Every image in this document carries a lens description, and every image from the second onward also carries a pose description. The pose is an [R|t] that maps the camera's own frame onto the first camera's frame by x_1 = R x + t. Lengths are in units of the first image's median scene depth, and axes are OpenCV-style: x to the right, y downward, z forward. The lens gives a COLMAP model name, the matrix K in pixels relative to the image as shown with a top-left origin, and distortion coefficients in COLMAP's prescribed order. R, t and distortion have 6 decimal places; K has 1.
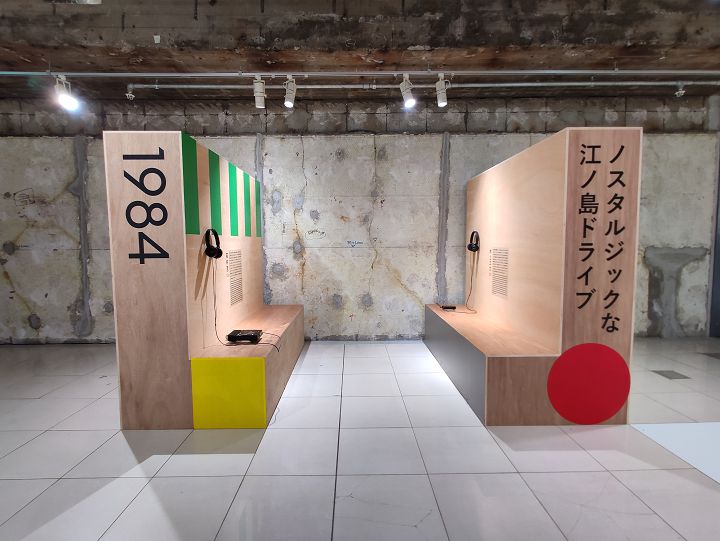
lens RADIAL K [[355.3, 0, 355.1], [0, 355.3, 268.8], [0, 0, 1]] dist [0.002029, 0.000216]
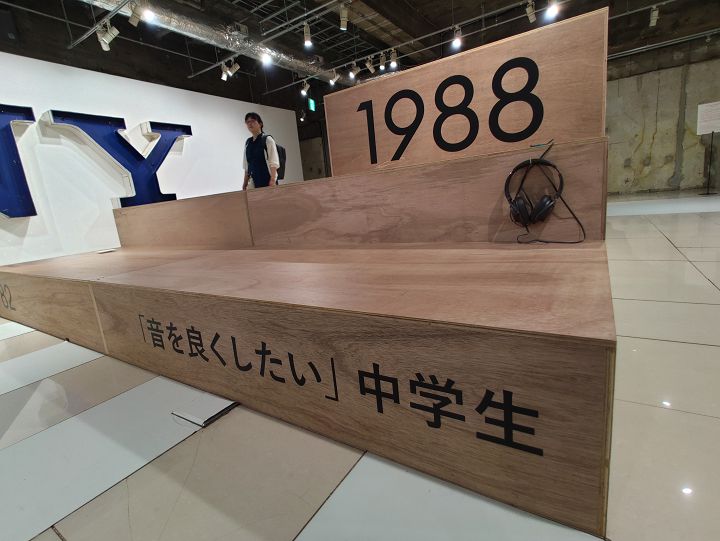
lens RADIAL K [[355.3, 0, 354.0], [0, 355.3, 269.4], [0, 0, 1]] dist [0.002029, 0.000216]
pose [[0.828863, 0.041971, -0.557875, 0.416822], [0.049502, 0.987768, 0.147862, 0.241217], [0.557257, -0.150173, 0.816647, -1.363894]]
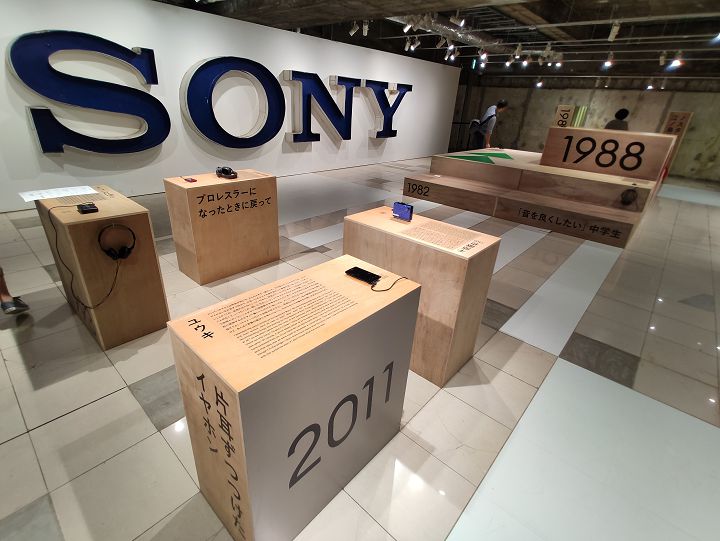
lens RADIAL K [[355.3, 0, 357.7], [0, 355.3, 269.1], [0, 0, 1]] dist [0.002029, 0.000216]
pose [[0.741361, 0.331824, -0.583332, 0.482199], [-0.110566, 0.917724, 0.381521, 0.080647], [0.661936, -0.218348, 0.717053, -2.674178]]
